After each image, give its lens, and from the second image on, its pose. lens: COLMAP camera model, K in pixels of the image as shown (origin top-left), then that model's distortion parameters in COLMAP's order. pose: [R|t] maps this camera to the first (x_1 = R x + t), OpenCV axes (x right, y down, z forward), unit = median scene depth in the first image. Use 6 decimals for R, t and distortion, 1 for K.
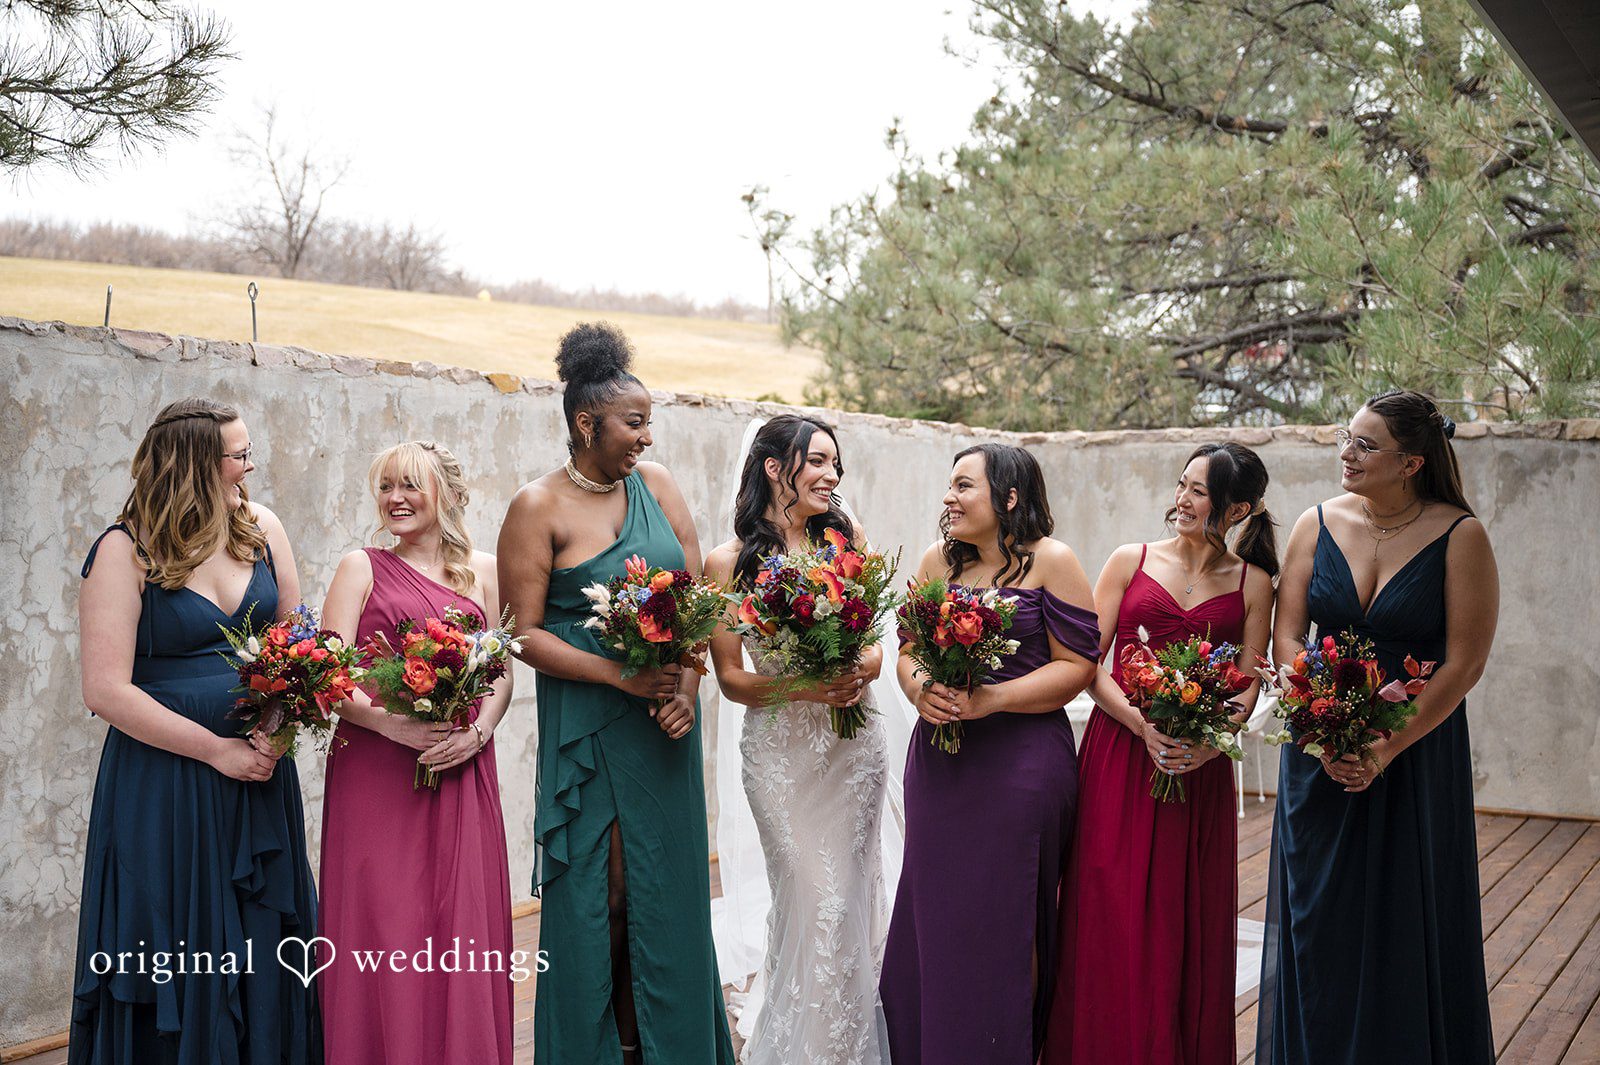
lens RADIAL K [[2311.0, 0, 801.3], [0, 2311.0, 531.0], [0, 0, 1]] dist [-0.006580, 0.000000]
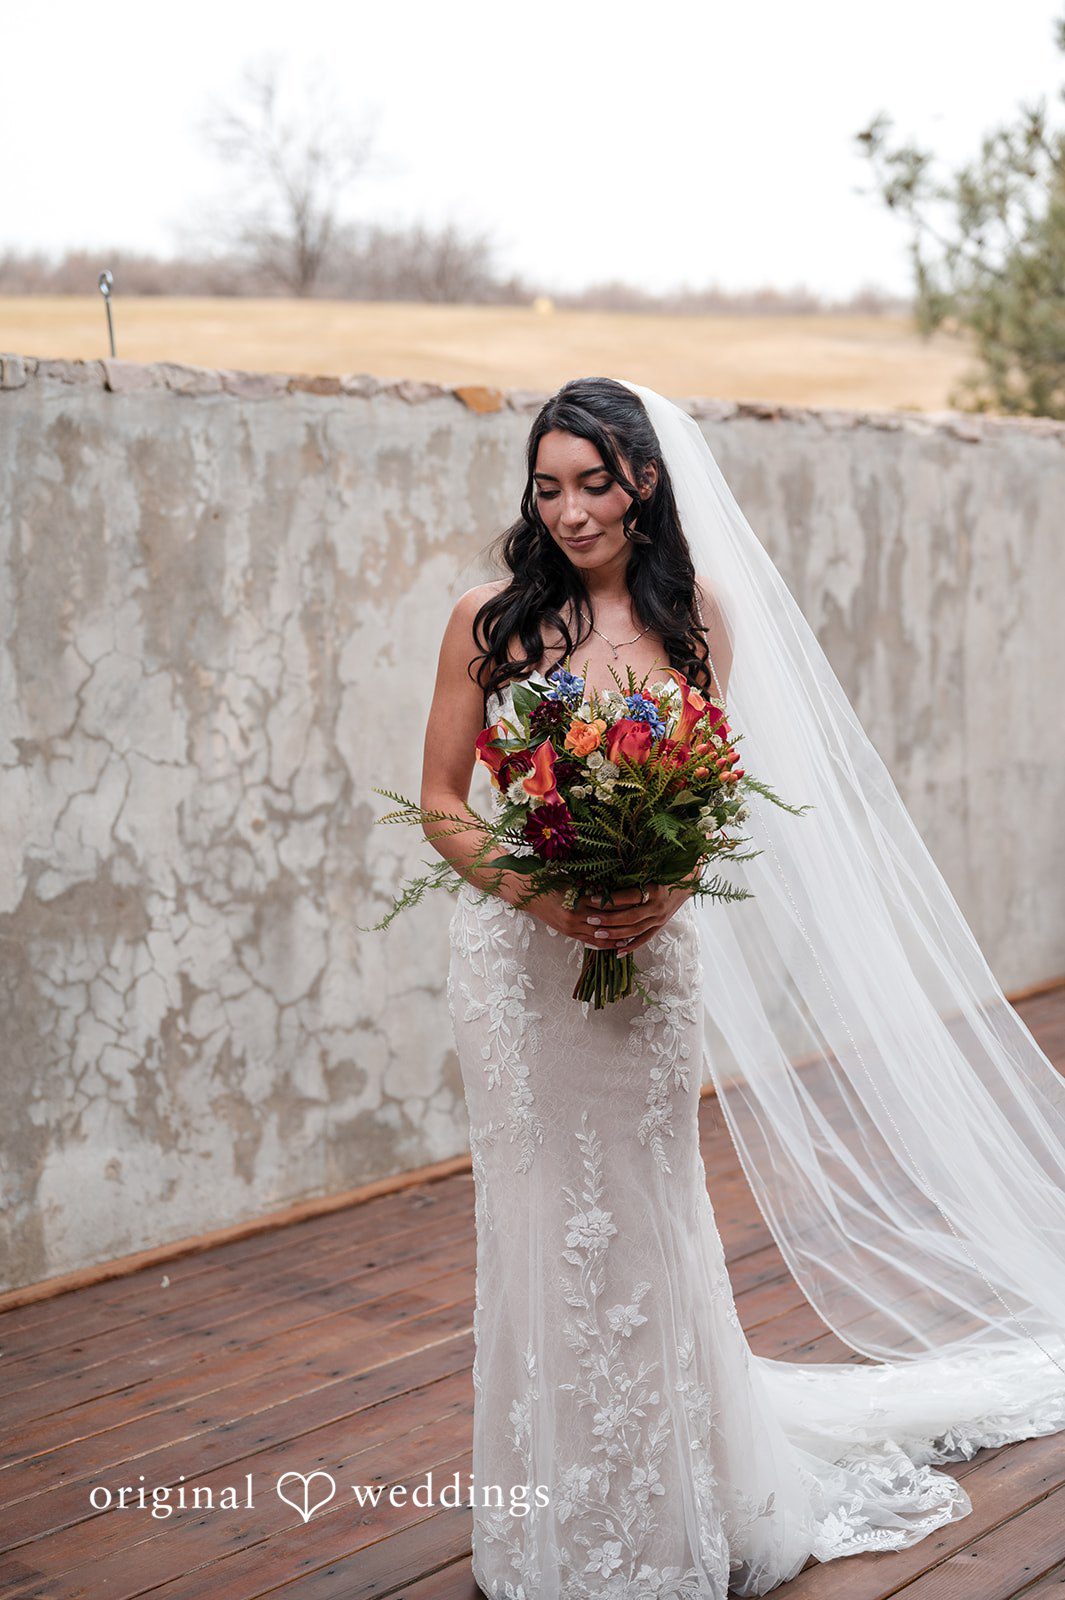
lens RADIAL K [[2311.0, 0, 529.5], [0, 2311.0, 798.2], [0, 0, 1]] dist [-0.006580, 0.000000]
pose [[0.974319, -0.023032, -0.223991, 0.040478], [0.042365, 0.995740, 0.081894, -0.000599], [0.221151, -0.089280, 0.971144, 0.317884]]
